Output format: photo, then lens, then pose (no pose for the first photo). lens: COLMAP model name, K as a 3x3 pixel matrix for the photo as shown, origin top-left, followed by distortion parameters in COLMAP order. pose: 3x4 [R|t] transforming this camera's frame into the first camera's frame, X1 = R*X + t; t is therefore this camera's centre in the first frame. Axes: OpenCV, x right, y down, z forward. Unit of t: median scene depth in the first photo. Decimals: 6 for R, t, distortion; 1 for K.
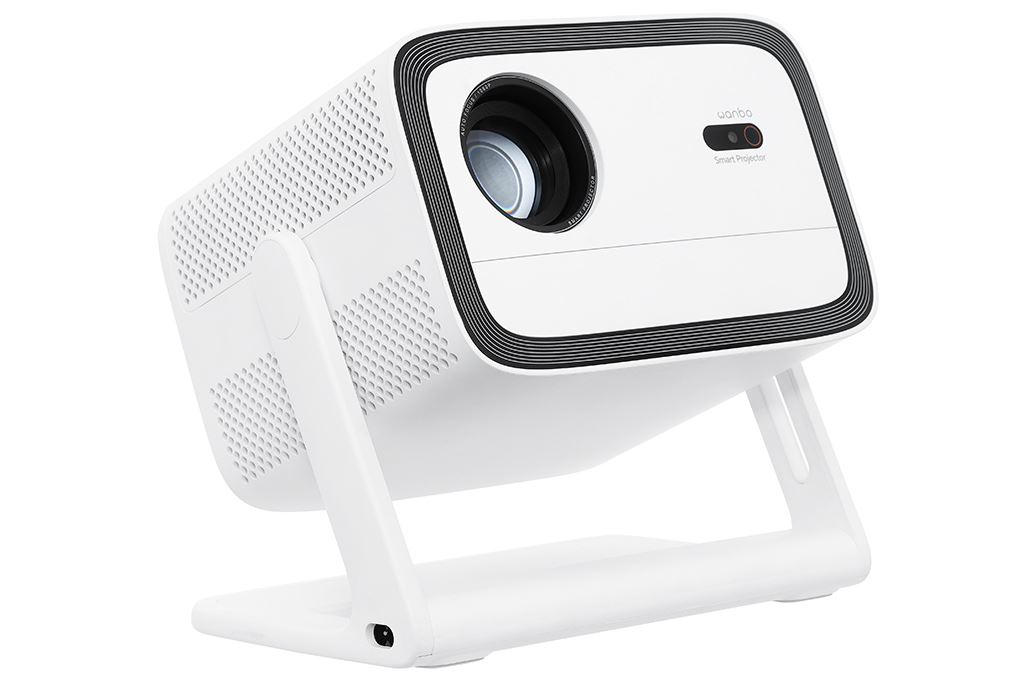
lens RADIAL K [[3674.7, 0, 510.0], [0, 3674.7, 340.0], [0, 0, 1]] dist [-0.028783, 0.477245]
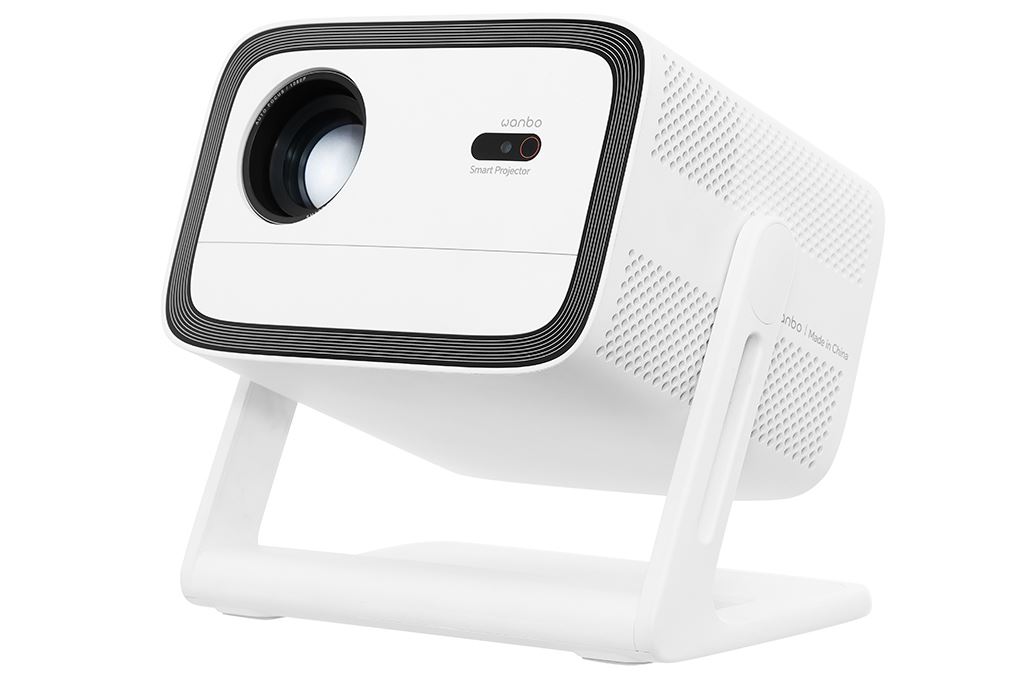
lens RADIAL K [[3674.7, 0, 510.0], [0, 3674.7, 340.0], [0, 0, 1]] dist [-0.028783, 0.477245]
pose [[0.198446, 0.120025, -0.972735, 0.986965], [-0.073593, 0.991496, 0.107326, -0.107715], [0.977345, 0.050288, 0.205591, 0.811931]]
